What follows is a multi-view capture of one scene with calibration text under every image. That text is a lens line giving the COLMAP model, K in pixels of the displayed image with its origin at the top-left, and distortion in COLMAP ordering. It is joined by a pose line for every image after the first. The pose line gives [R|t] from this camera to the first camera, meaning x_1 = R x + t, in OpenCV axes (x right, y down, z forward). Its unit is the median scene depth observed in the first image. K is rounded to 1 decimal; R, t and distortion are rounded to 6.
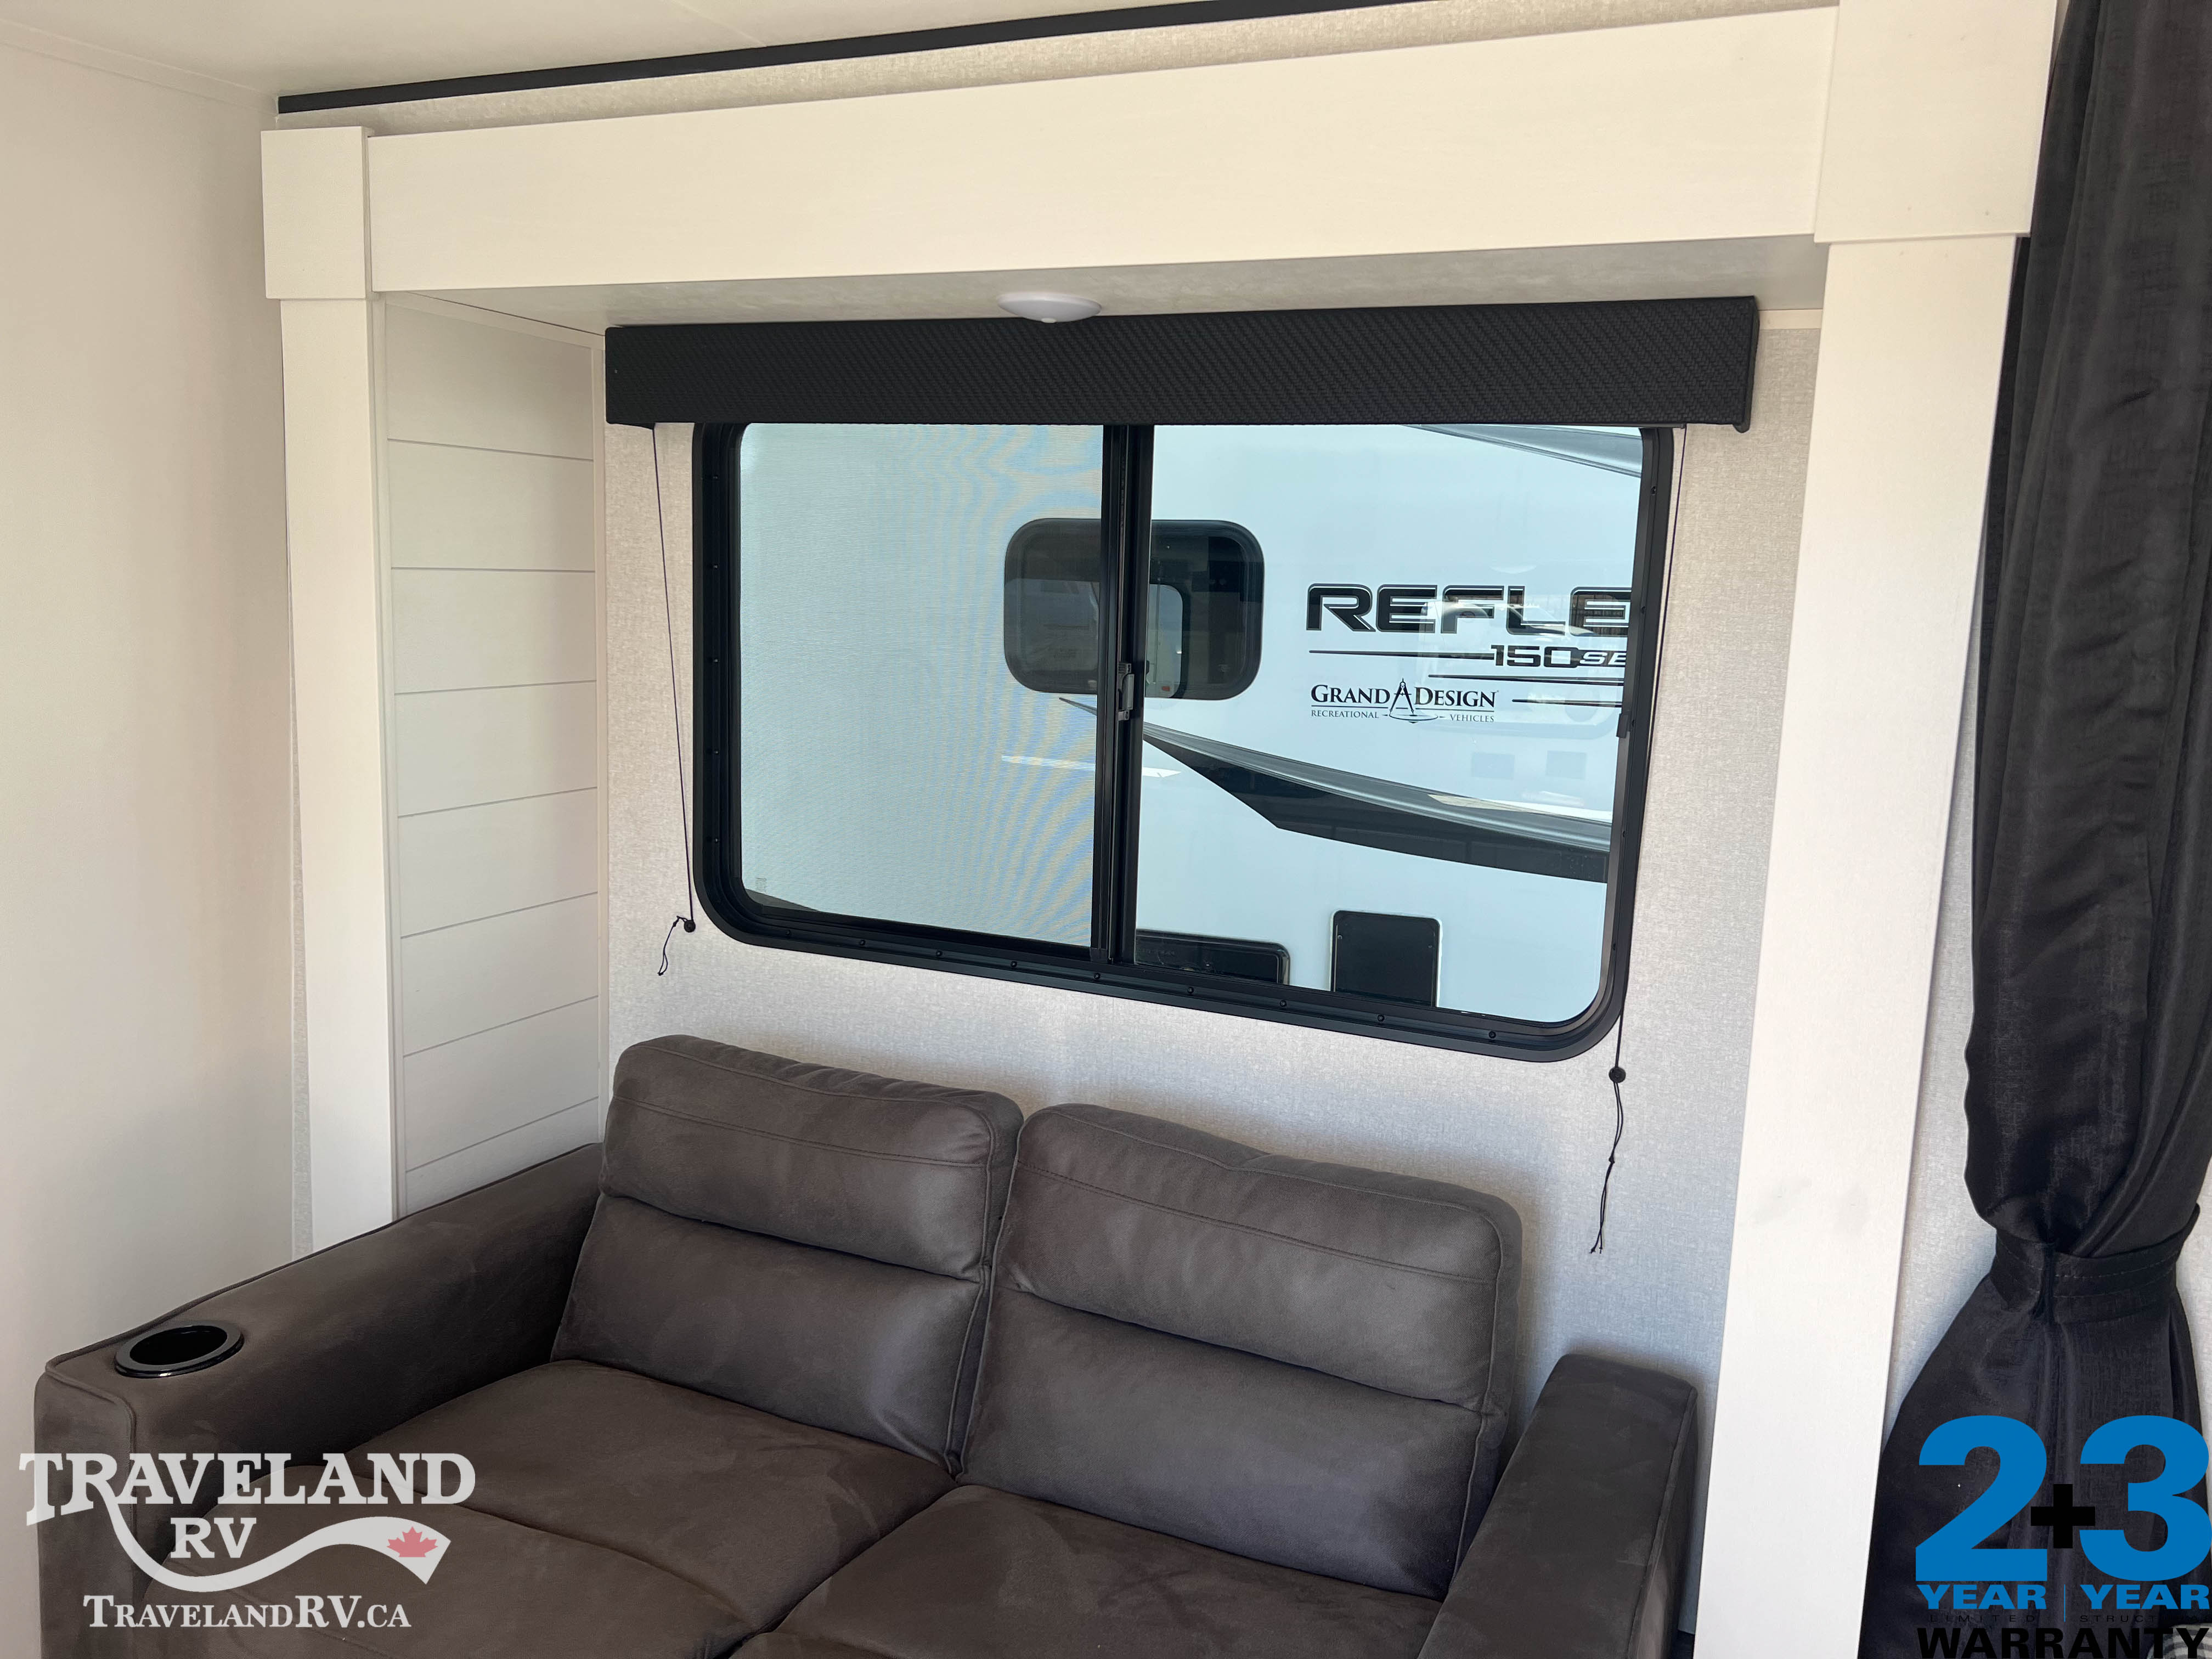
lens RADIAL K [[1658.9, 0, 1125.0], [0, 1658.9, 810.1], [0, 0, 1]] dist [0.059342, -0.072762]
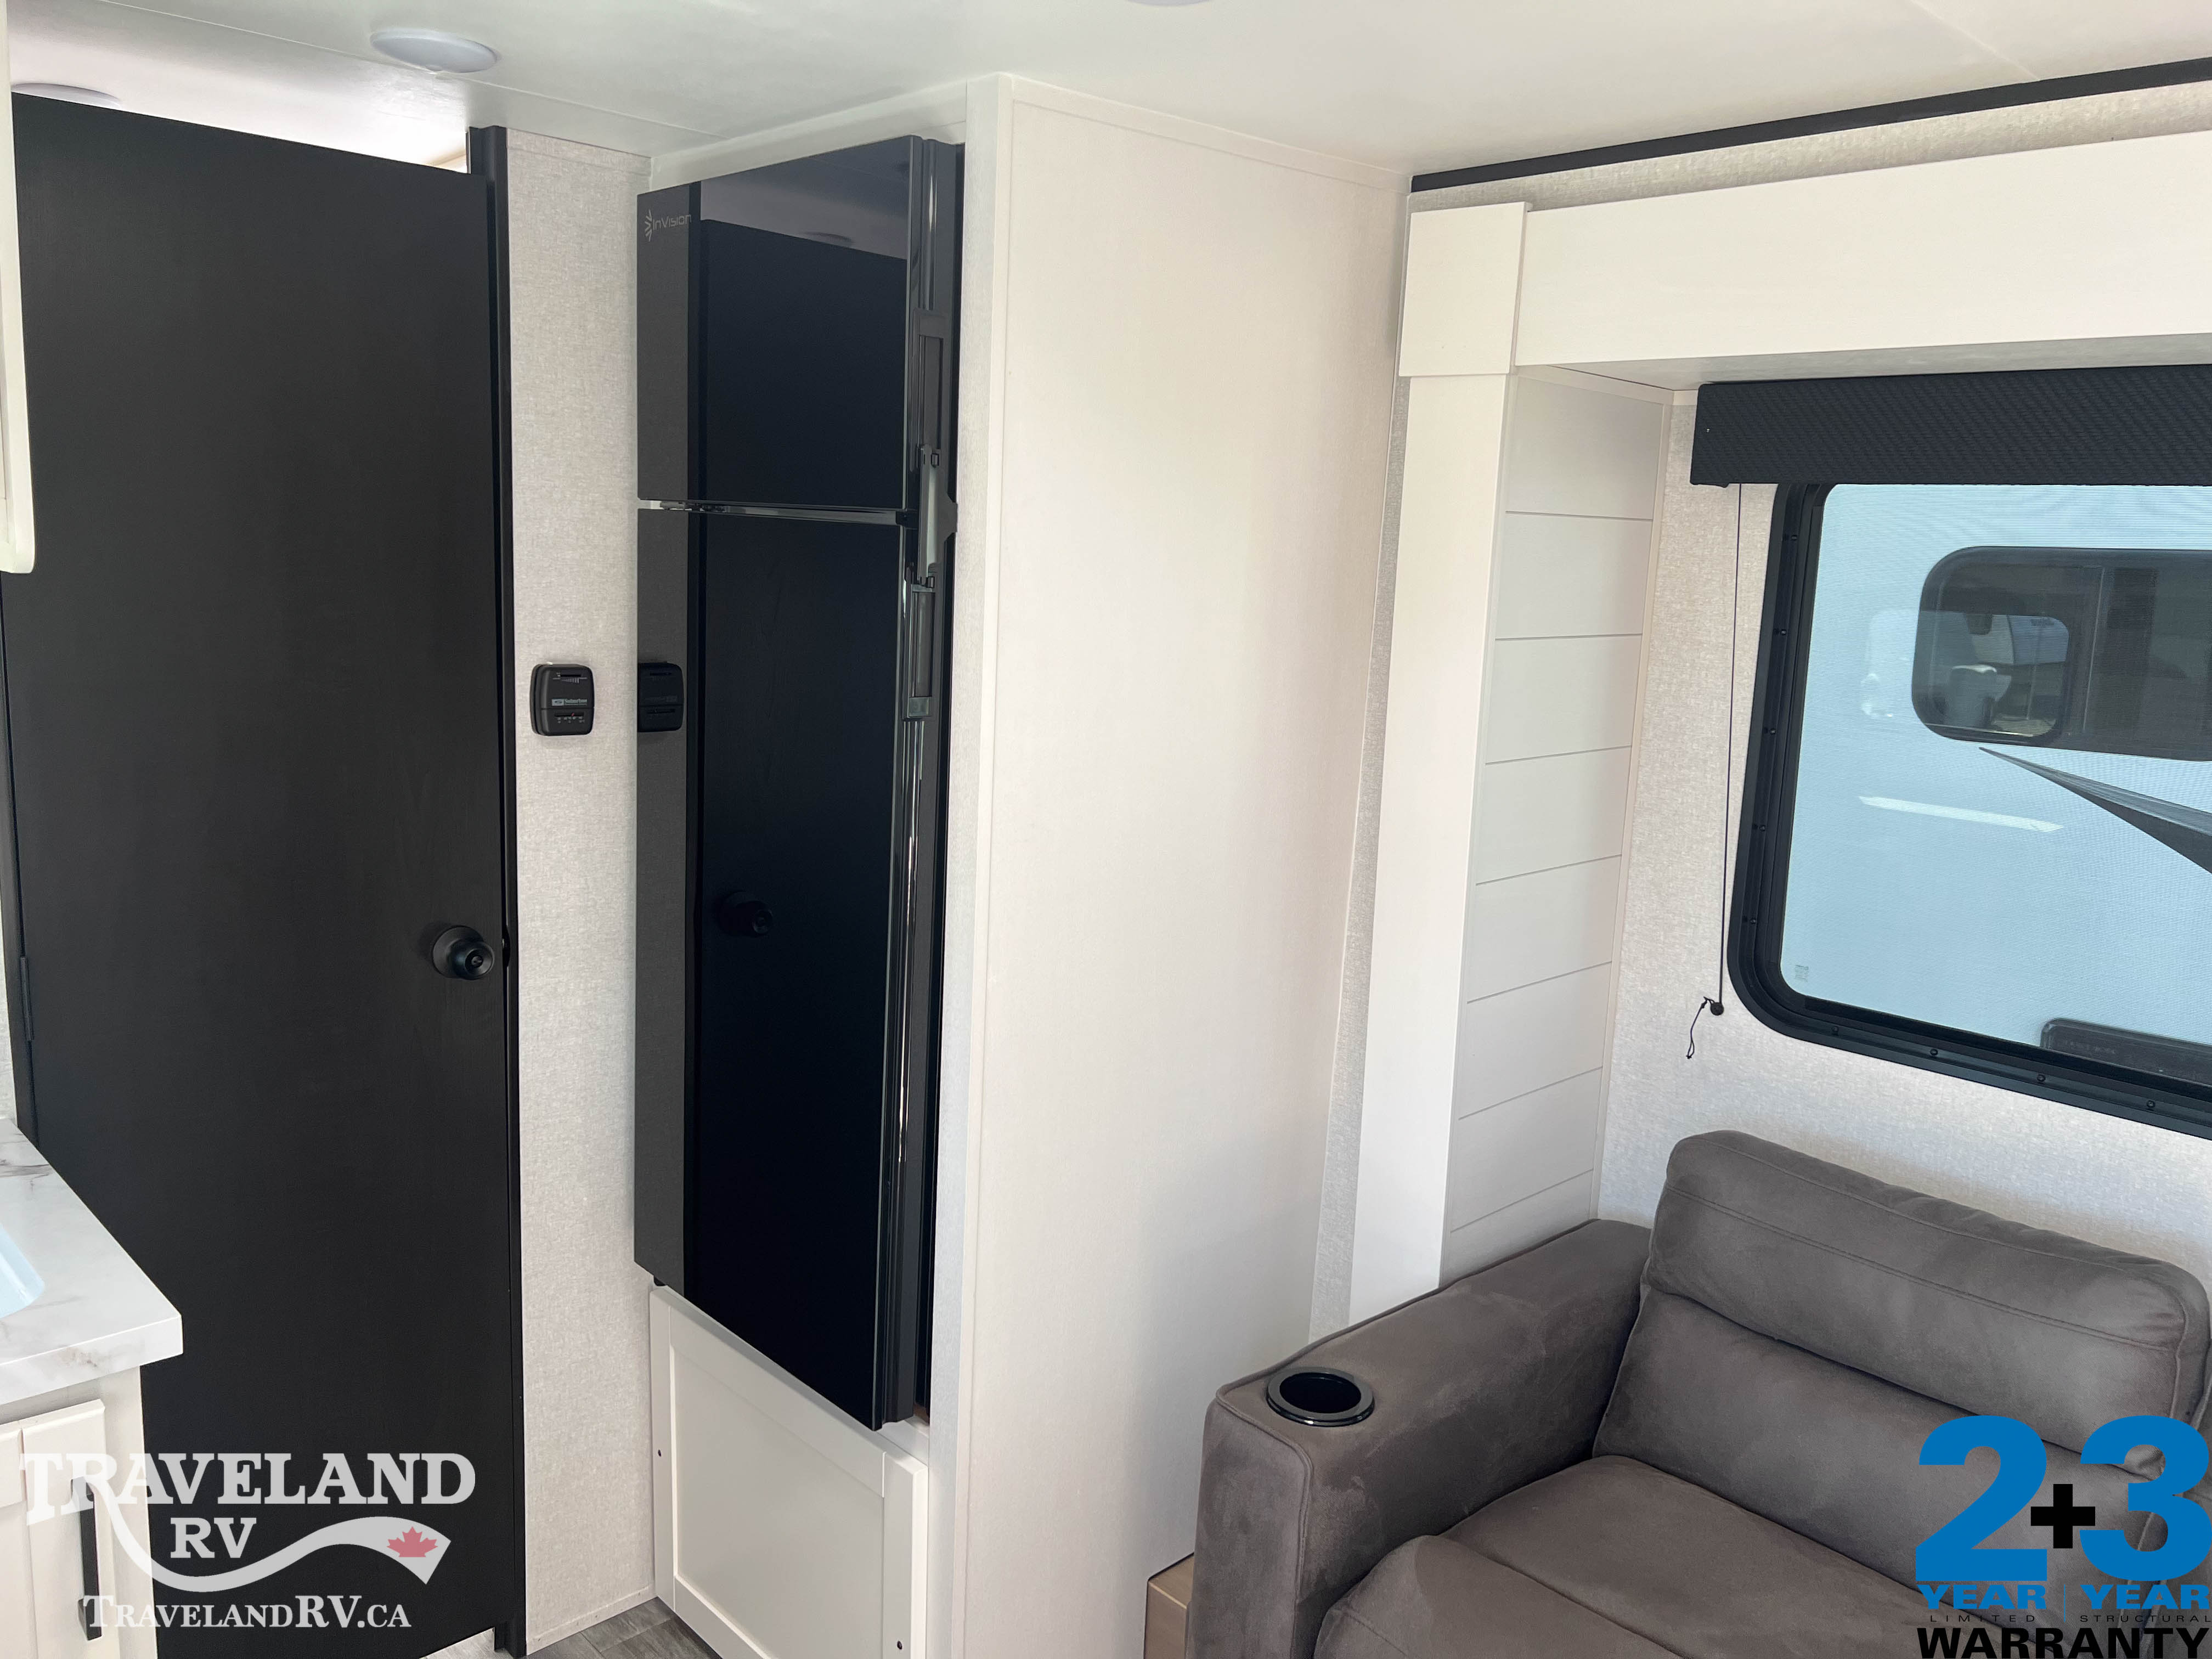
lens RADIAL K [[1658.9, 0, 1125.0], [0, 1658.9, 810.1], [0, 0, 1]] dist [0.059342, -0.072762]
pose [[0.929104, 0.063706, -0.364291, -0.274284], [-0.061074, 0.997957, 0.018753, -0.047399], [0.364742, 0.004825, 0.931096, -0.012643]]
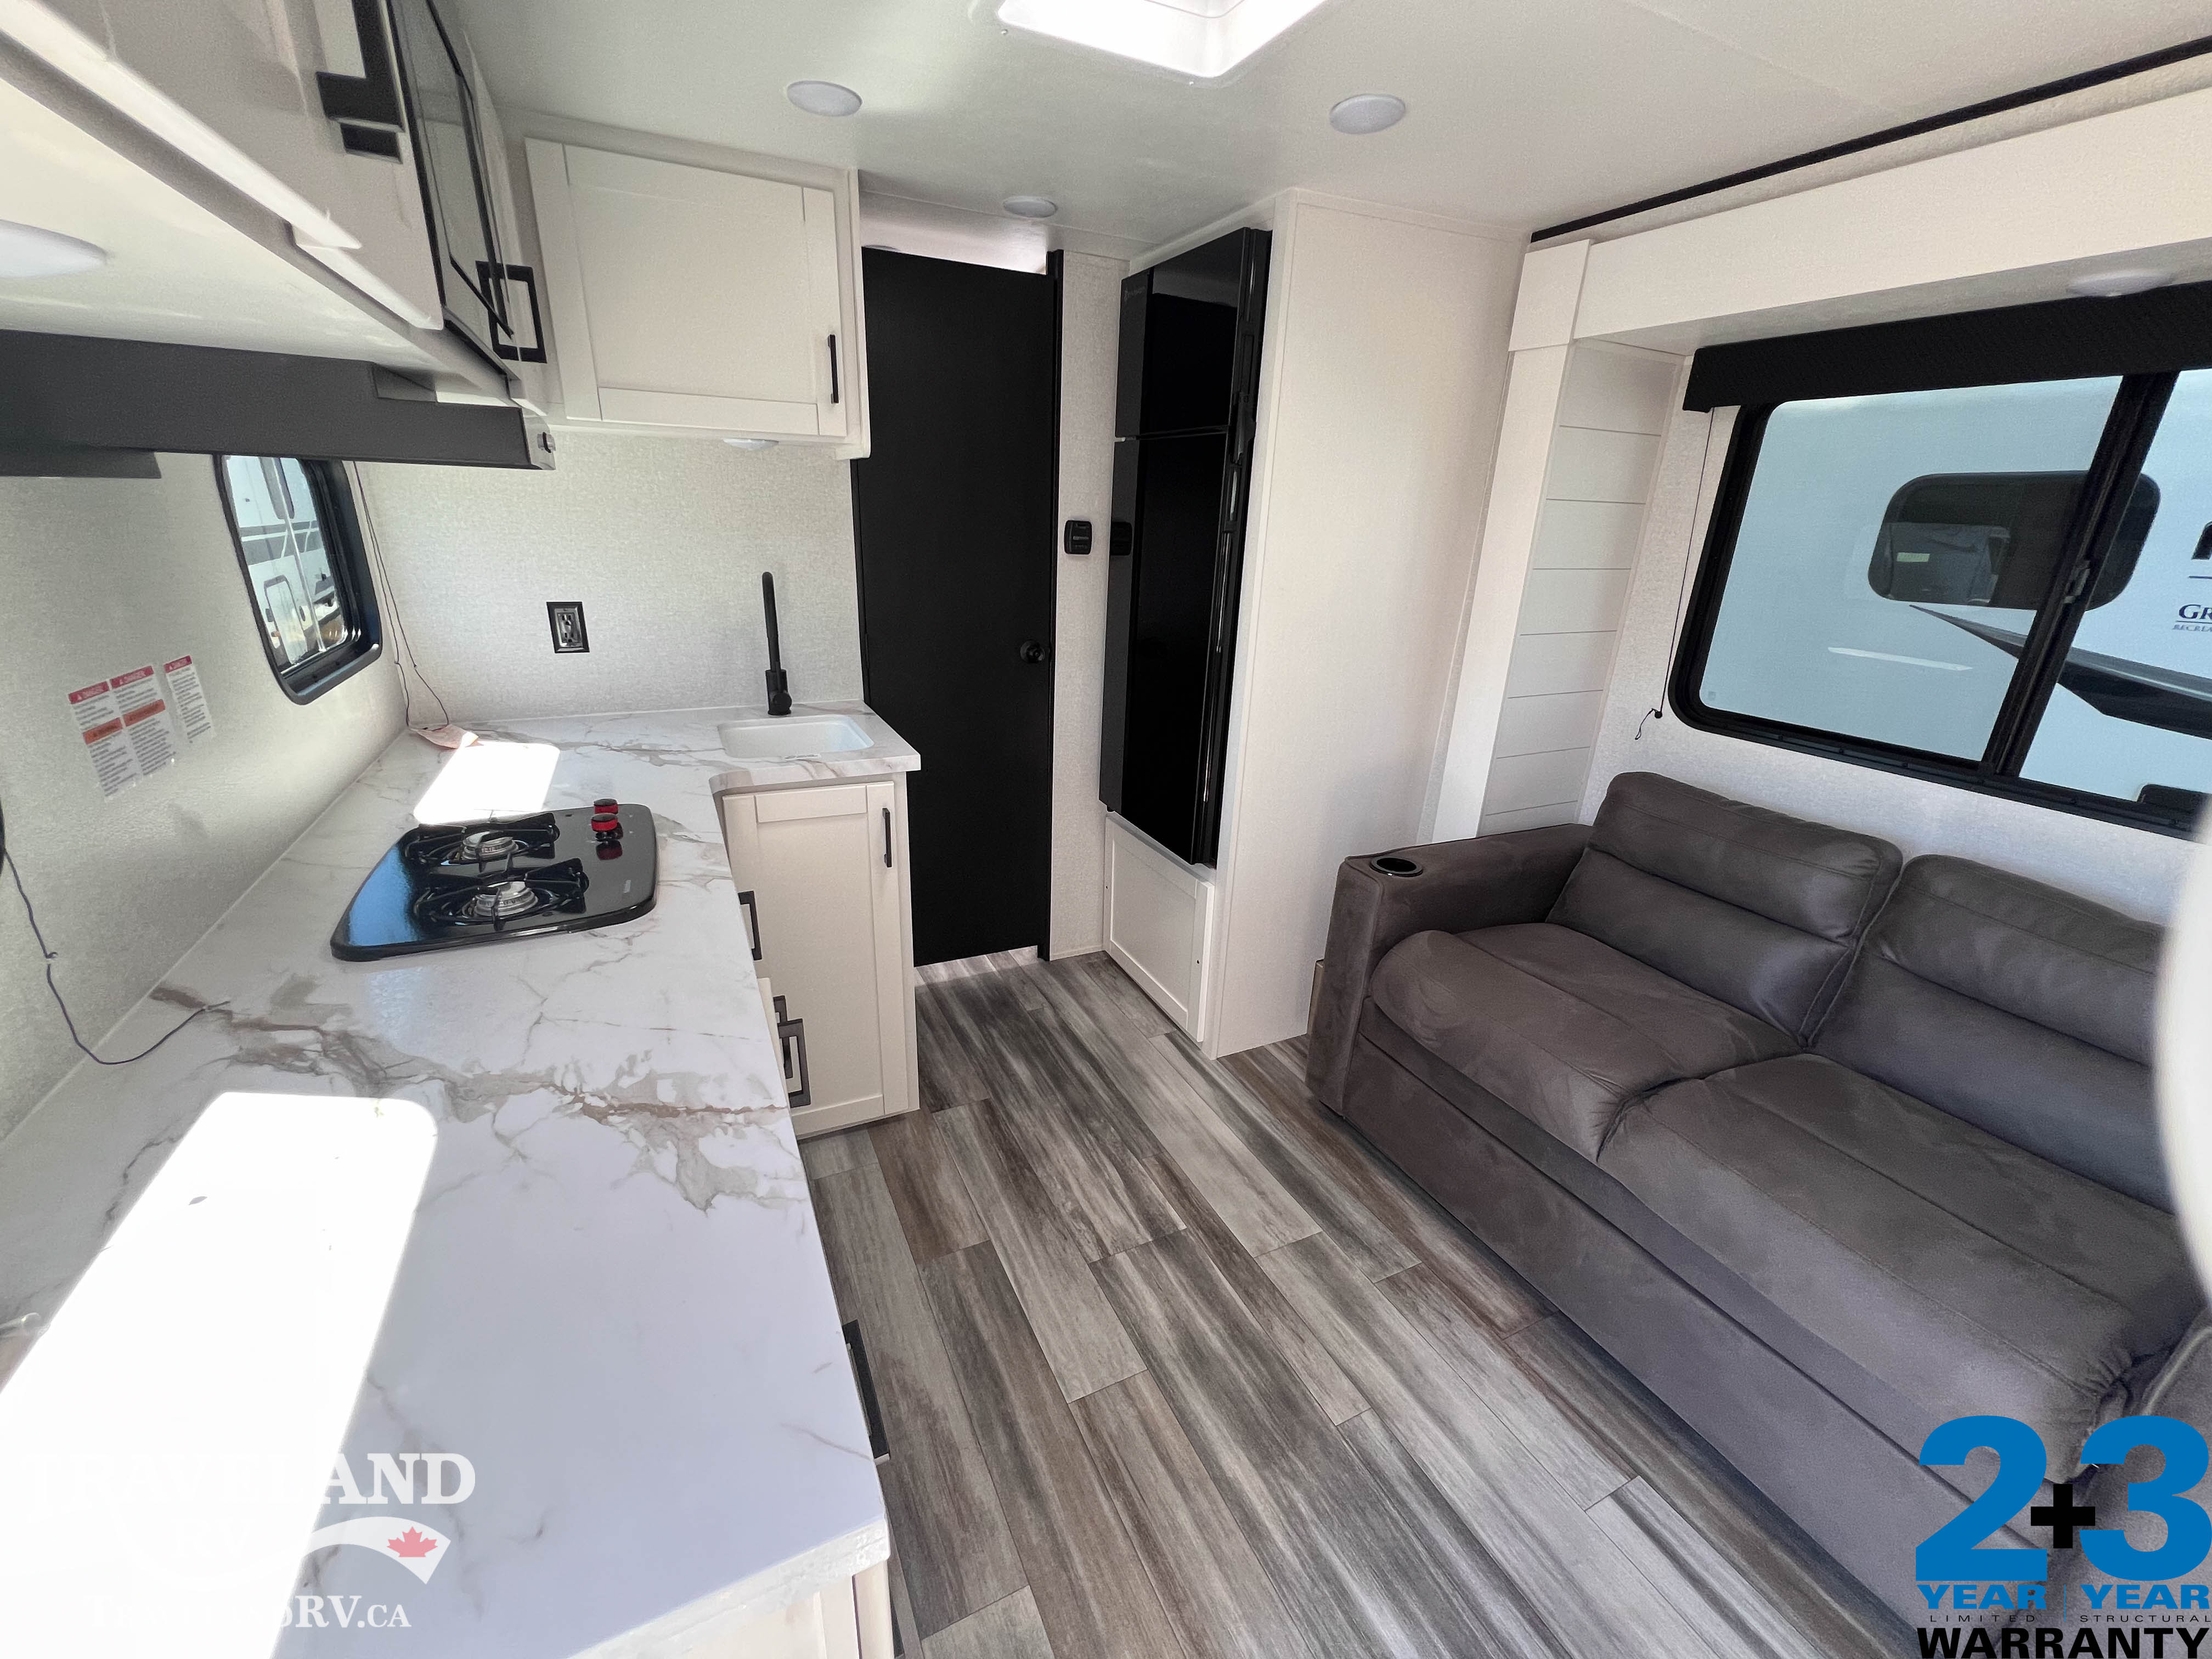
lens RADIAL K [[891.5, 0, 1110.3], [0, 891.5, 831.3], [0, 0, 1]] dist [-0.000146, 0.000127]
pose [[0.768548, 0.212350, -0.603524, -0.130923], [-0.100022, 0.971593, 0.214485, 0.052342], [0.631925, -0.104476, 0.767955, -0.117566]]
